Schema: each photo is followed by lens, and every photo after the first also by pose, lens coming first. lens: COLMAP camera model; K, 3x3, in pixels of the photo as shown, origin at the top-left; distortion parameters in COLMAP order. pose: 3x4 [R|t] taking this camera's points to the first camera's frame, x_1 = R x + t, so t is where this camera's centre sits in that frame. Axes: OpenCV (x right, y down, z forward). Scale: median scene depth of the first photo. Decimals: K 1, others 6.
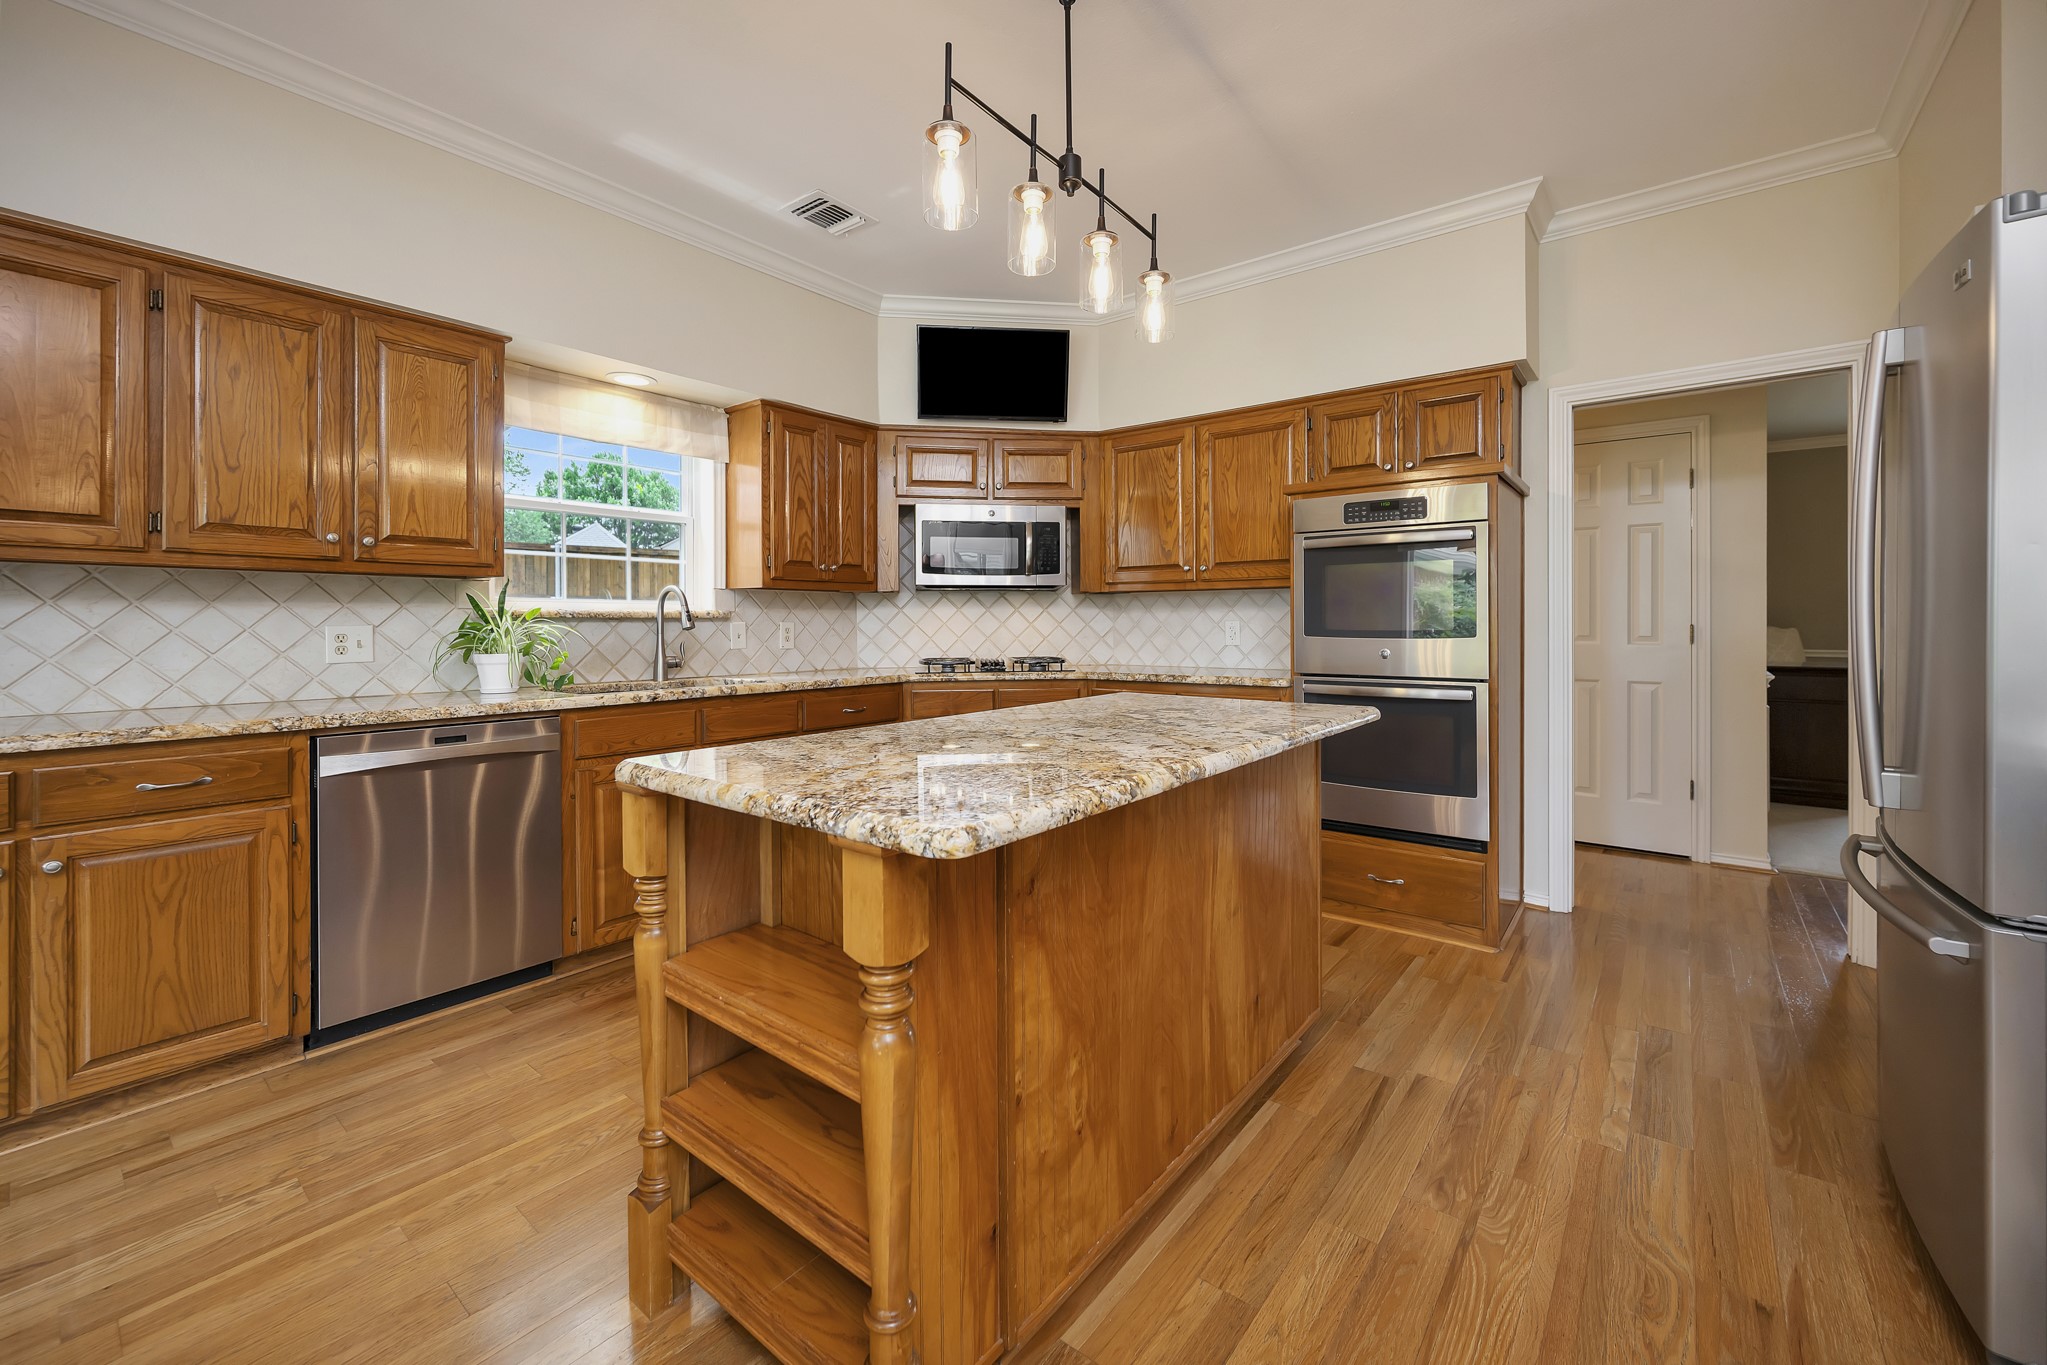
lens RADIAL K [[819.9, 0, 1014.4], [0, 819.9, 657.9], [0, 0, 1]] dist [0.000790, -0.000040]
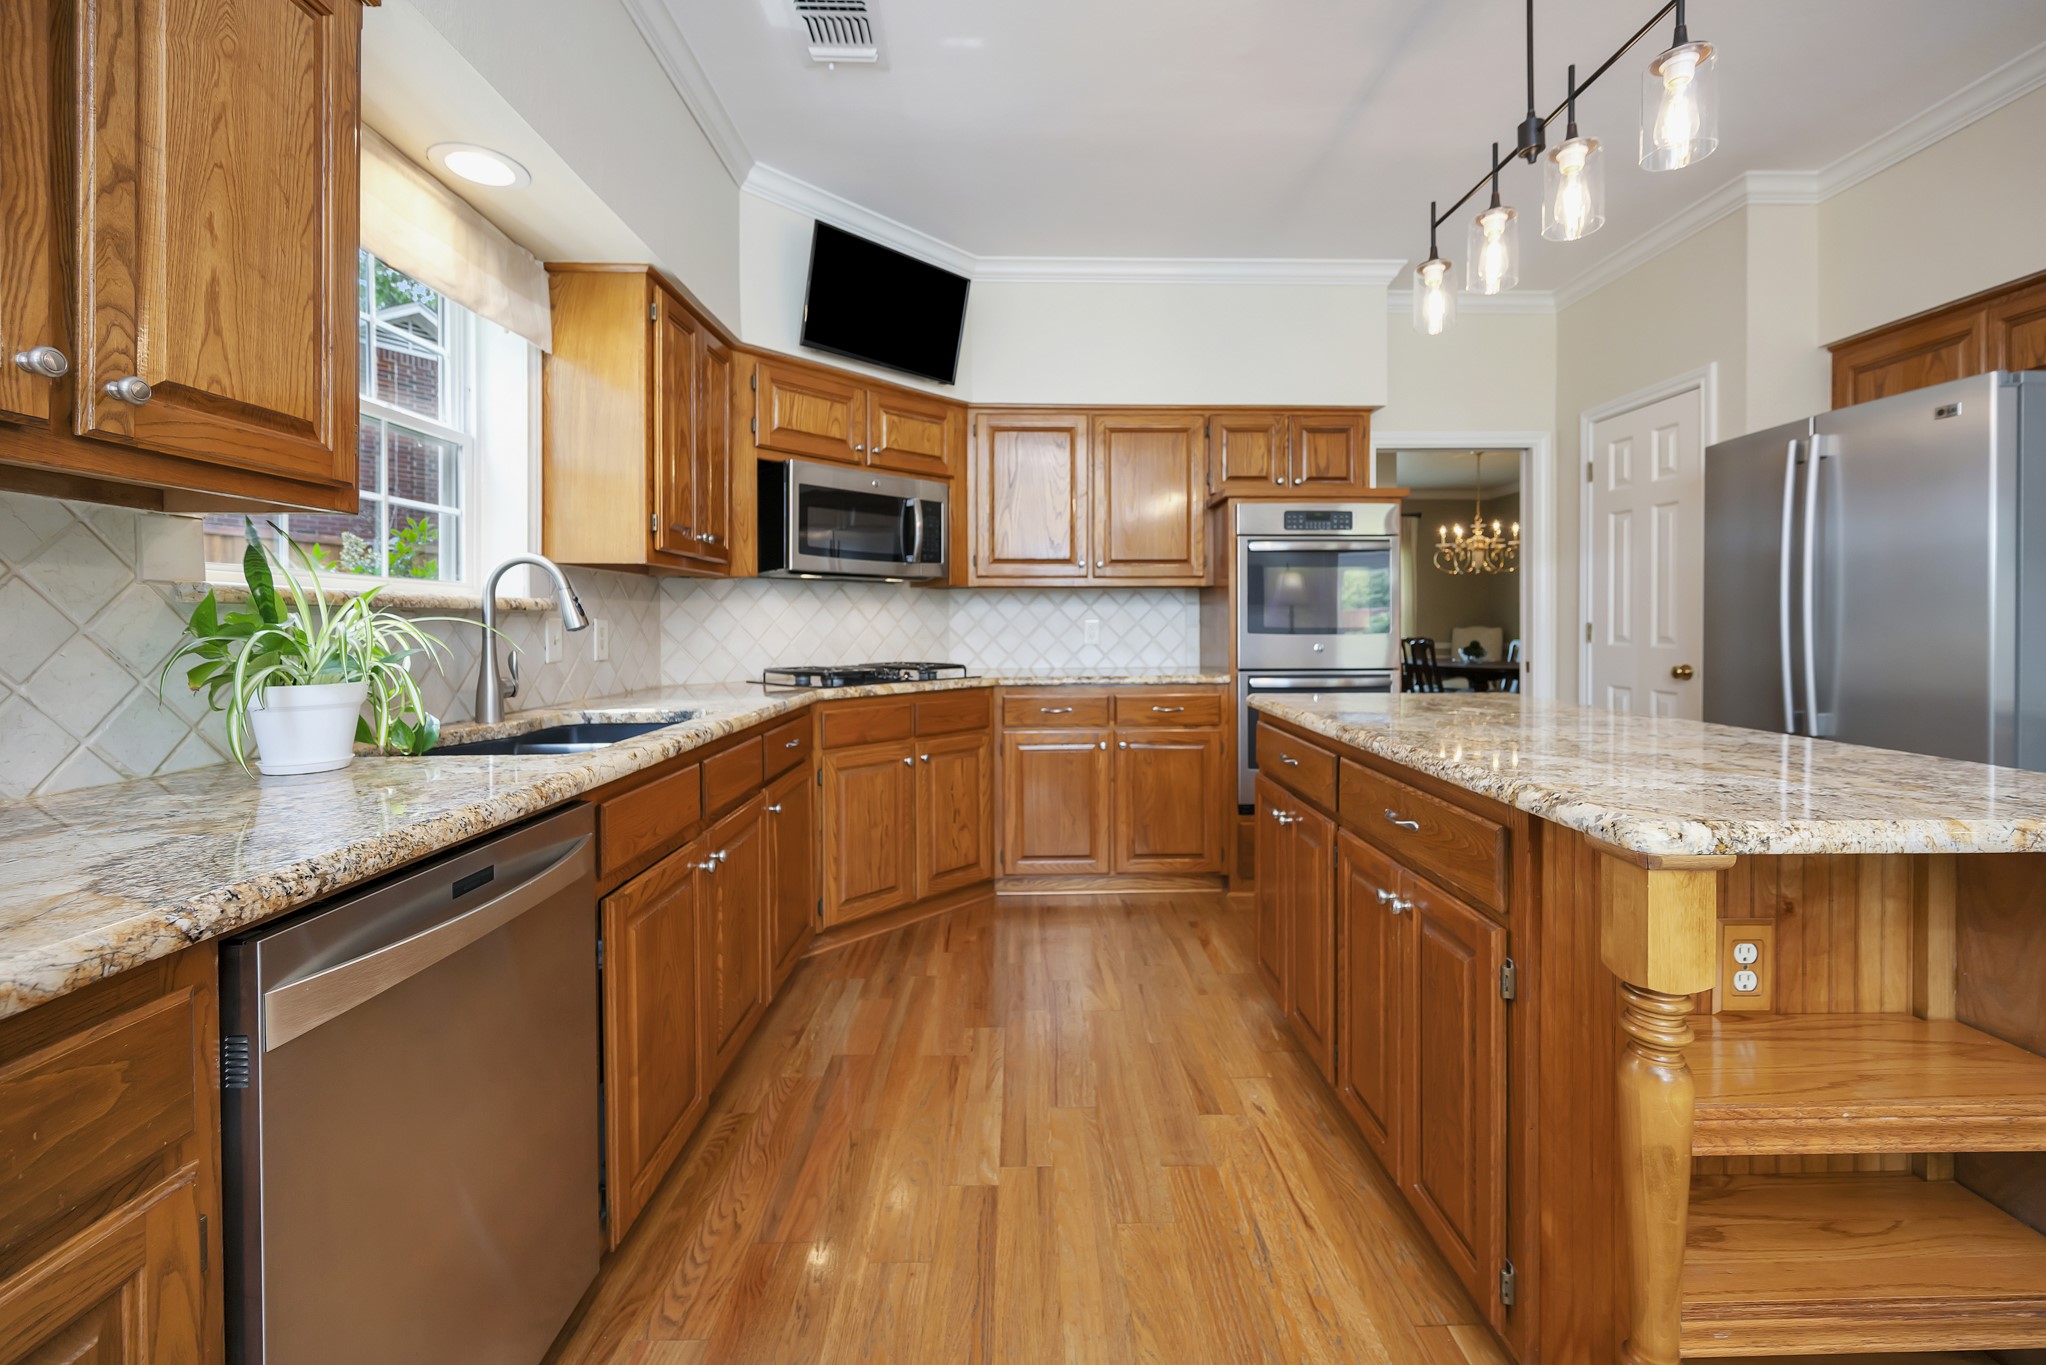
lens RADIAL K [[844.0, 0, 1017.5], [0, 844.0, 661.7], [0, 0, 1]] dist [-0.000567, -0.000036]
pose [[0.768660, -0.028722, 0.639012, -0.539049], [0.028496, 0.999537, 0.010649, -0.010011], [-0.639022, 0.010023, 0.769123, 0.338739]]
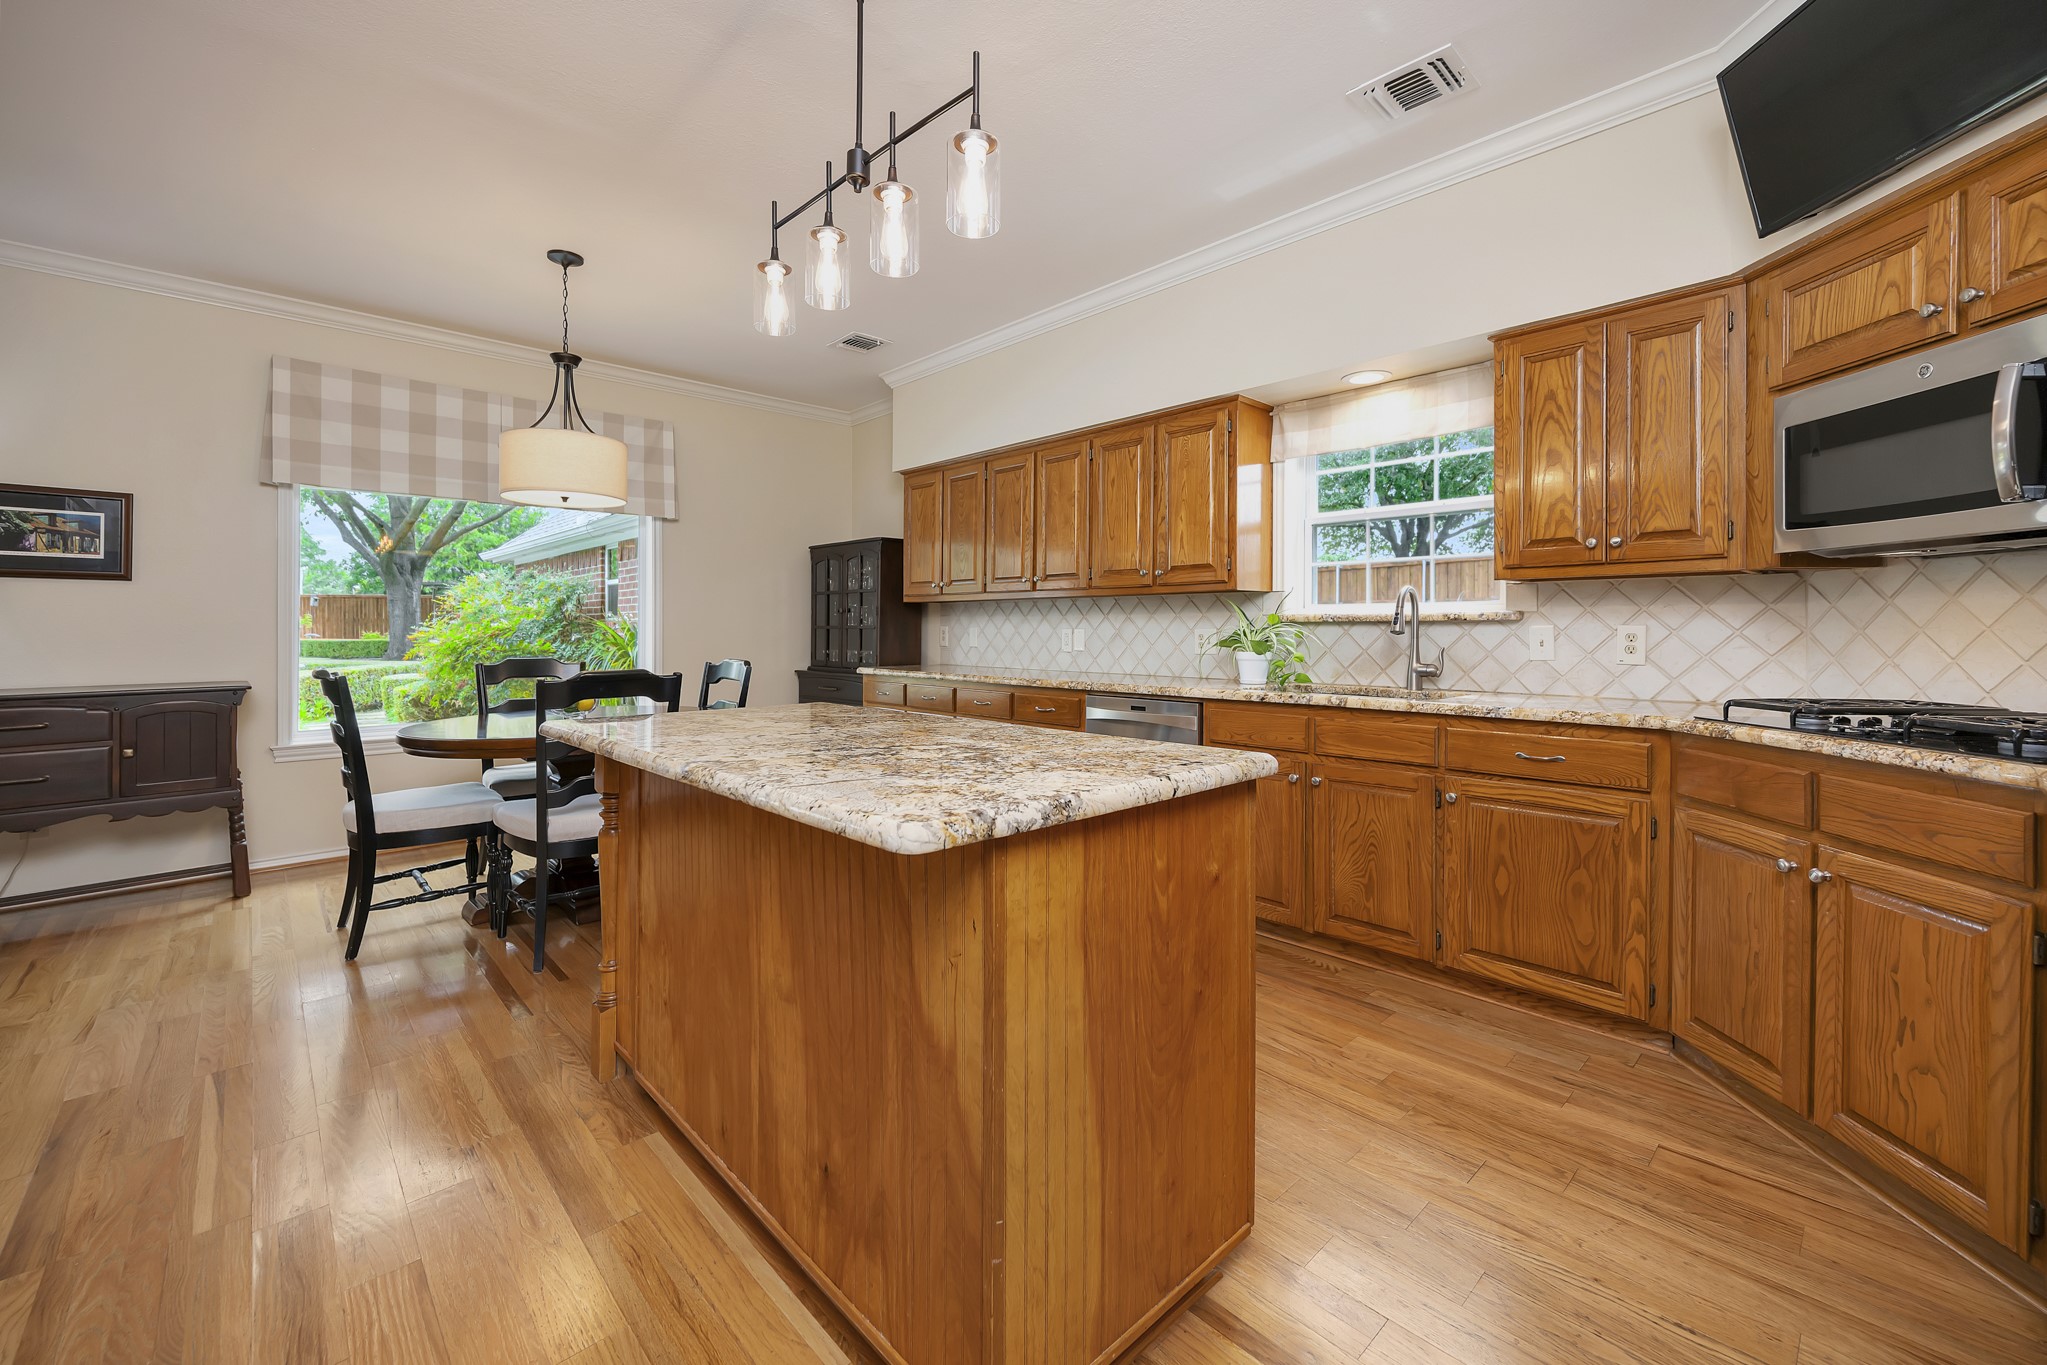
lens RADIAL K [[821.2, 0, 1023.4], [0, 821.2, 653.6], [0, 0, 1]] dist [0.001915, 0.000116]
pose [[-0.122003, 0.033269, -0.991972, 0.543786], [-0.040928, 0.998419, 0.038519, -0.030773], [0.991686, 0.045299, -0.120449, 0.702006]]
